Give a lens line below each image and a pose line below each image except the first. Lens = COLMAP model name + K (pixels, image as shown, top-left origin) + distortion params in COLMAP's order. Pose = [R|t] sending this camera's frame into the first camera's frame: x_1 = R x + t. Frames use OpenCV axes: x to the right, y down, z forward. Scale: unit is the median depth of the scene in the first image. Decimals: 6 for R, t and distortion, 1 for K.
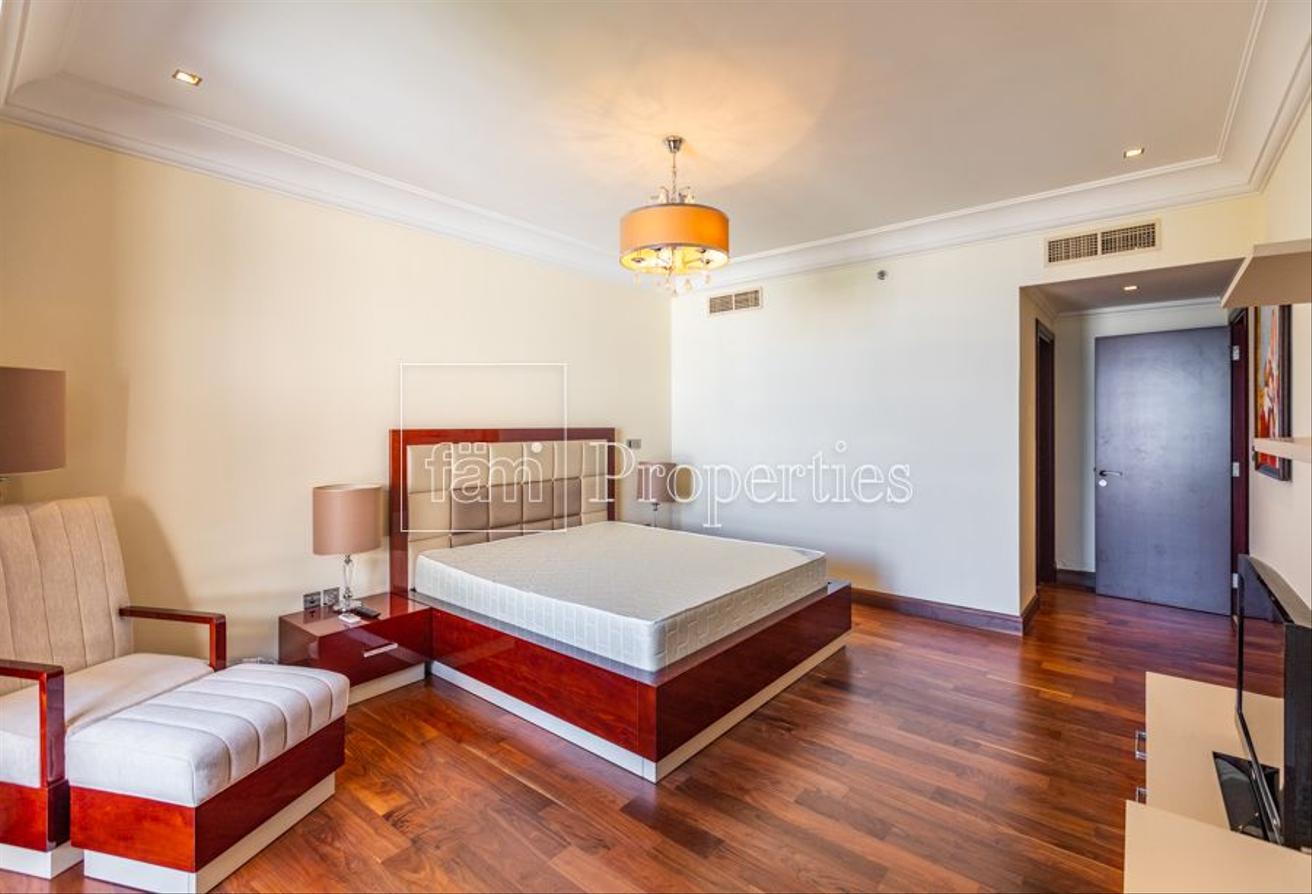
lens RADIAL K [[592.5, 0, 647.5], [0, 592.5, 424.2], [0, 0, 1]] dist [0.000586, 0.000864]
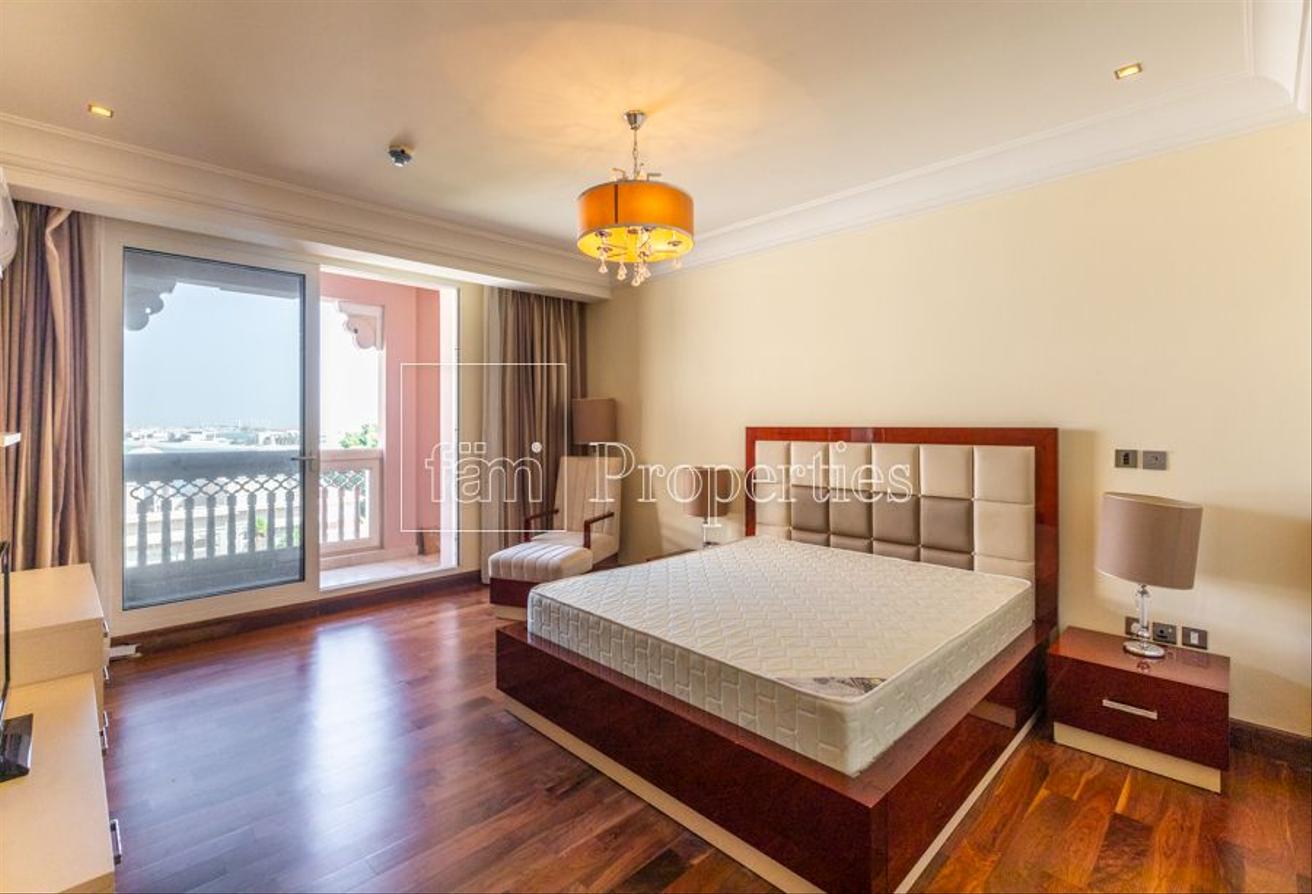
lens RADIAL K [[592.5, 0, 662.2], [0, 592.5, 420.2], [0, 0, 1]] dist [0.000586, 0.000864]
pose [[-0.083325, -0.000712, -0.996522, 0.682598], [-0.001290, 0.999999, -0.000607, -0.002823], [0.996522, 0.001235, -0.083326, 0.792052]]
